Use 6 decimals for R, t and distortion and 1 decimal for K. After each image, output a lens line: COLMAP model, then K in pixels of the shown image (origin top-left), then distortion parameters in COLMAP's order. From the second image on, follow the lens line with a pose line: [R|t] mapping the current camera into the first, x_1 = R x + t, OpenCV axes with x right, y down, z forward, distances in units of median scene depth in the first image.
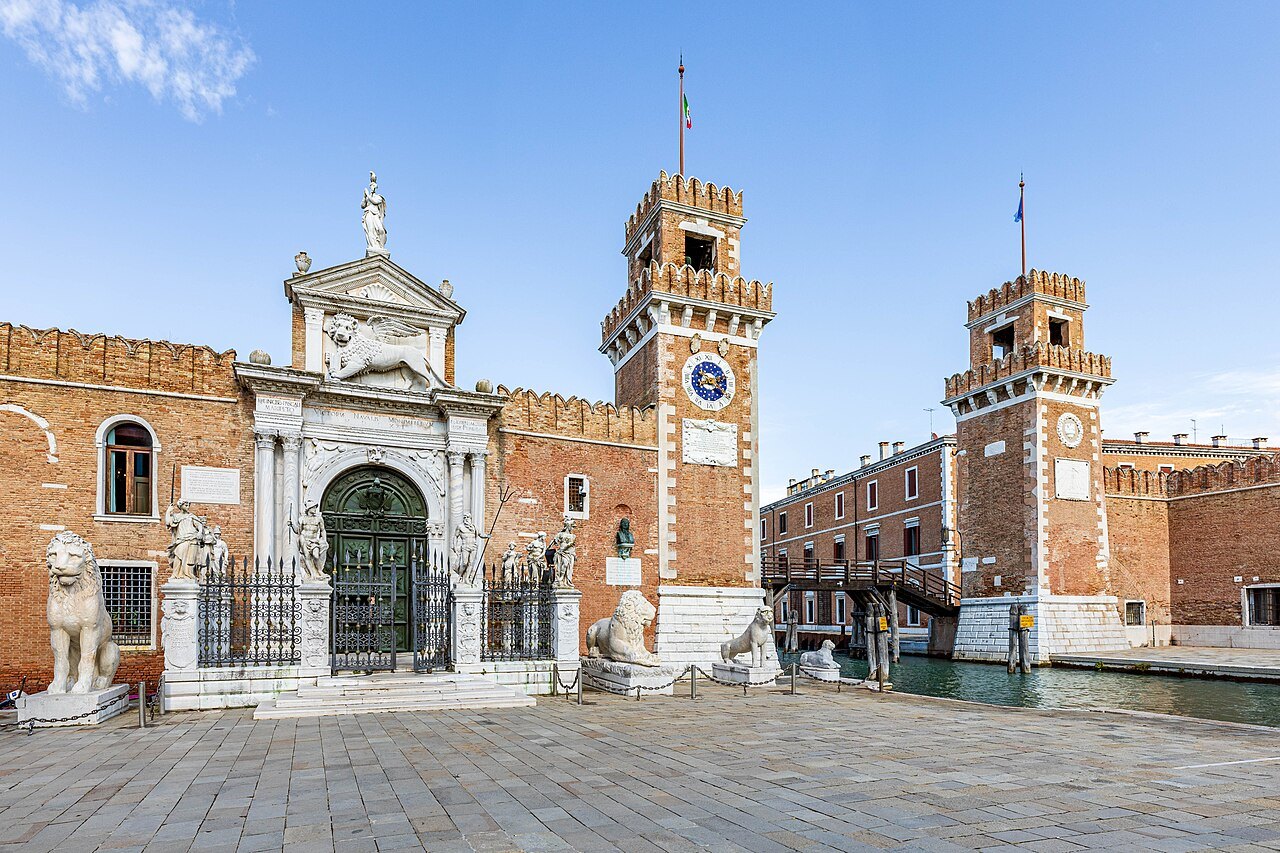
lens RADIAL K [[709.3, 0, 564.2], [0, 709.3, 600.2], [0, 0, 1]] dist [0.003347, 0.000575]
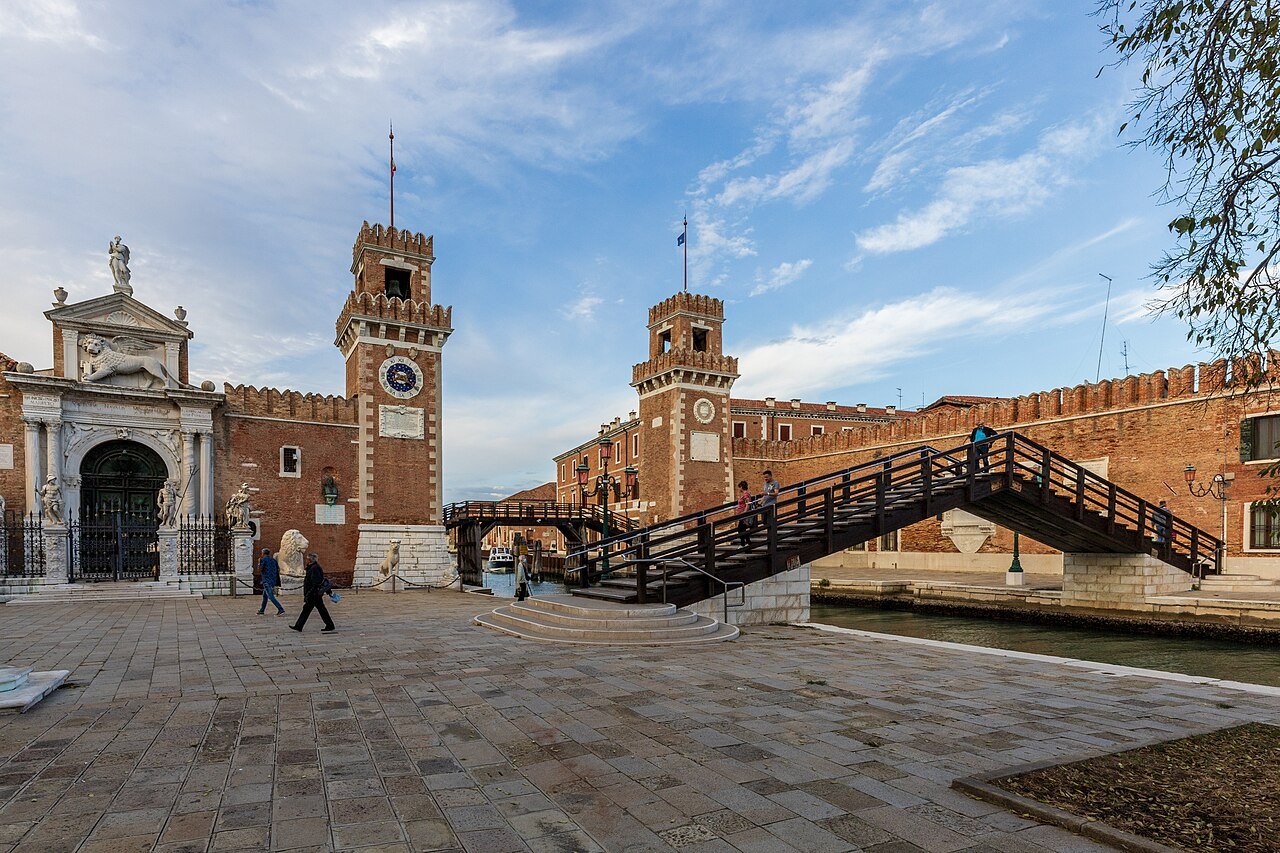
lens RADIAL K [[761.9, 0, 637.2], [0, 761.9, 563.9], [0, 0, 1]] dist [0.000944, 0.002202]
pose [[0.984700, -0.006645, 0.174129, 0.401712], [-0.002165, 0.998729, 0.050361, -0.018122], [-0.174242, -0.049968, 0.983434, -0.584193]]
